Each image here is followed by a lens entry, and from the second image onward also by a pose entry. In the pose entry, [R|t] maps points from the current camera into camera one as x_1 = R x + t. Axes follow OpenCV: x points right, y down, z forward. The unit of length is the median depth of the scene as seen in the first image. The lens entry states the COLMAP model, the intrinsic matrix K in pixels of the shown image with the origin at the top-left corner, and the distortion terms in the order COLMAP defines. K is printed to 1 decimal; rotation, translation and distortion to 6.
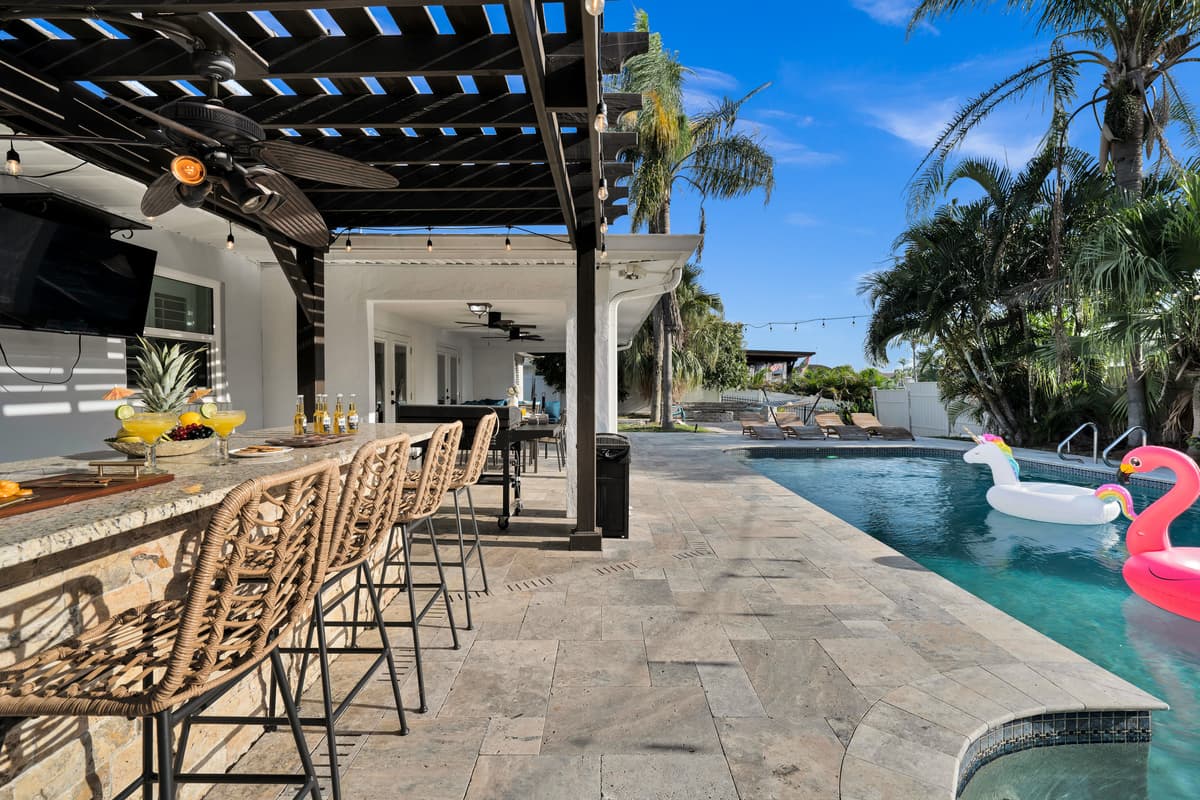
lens RADIAL K [[579.8, 0, 604.6], [0, 579.8, 406.0], [0, 0, 1]] dist [-0.012172, 0.002231]
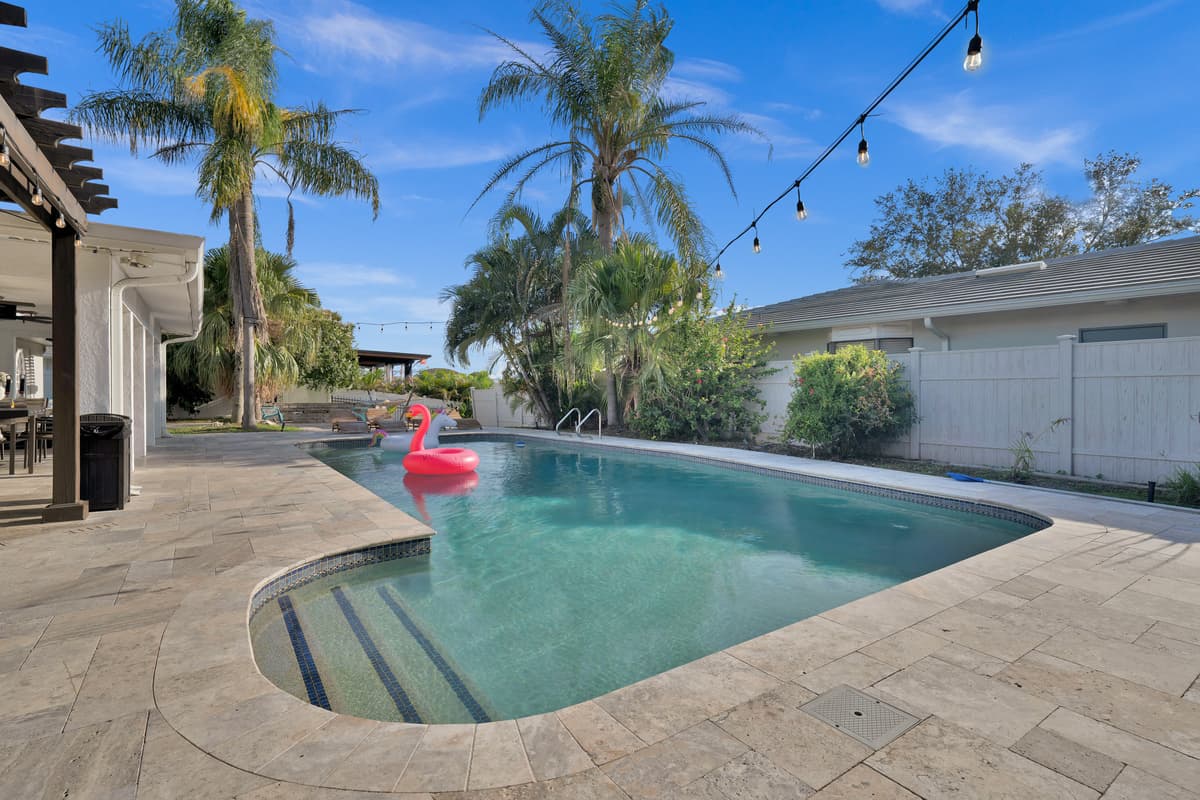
lens RADIAL K [[579.8, 0, 613.0], [0, 579.8, 399.4], [0, 0, 1]] dist [-0.012172, 0.002231]
pose [[0.805886, -0.003862, 0.592058, 0.066018], [0.013997, 0.999824, -0.012530, 0.024352], [-0.591905, 0.018385, 0.805798, -0.180713]]
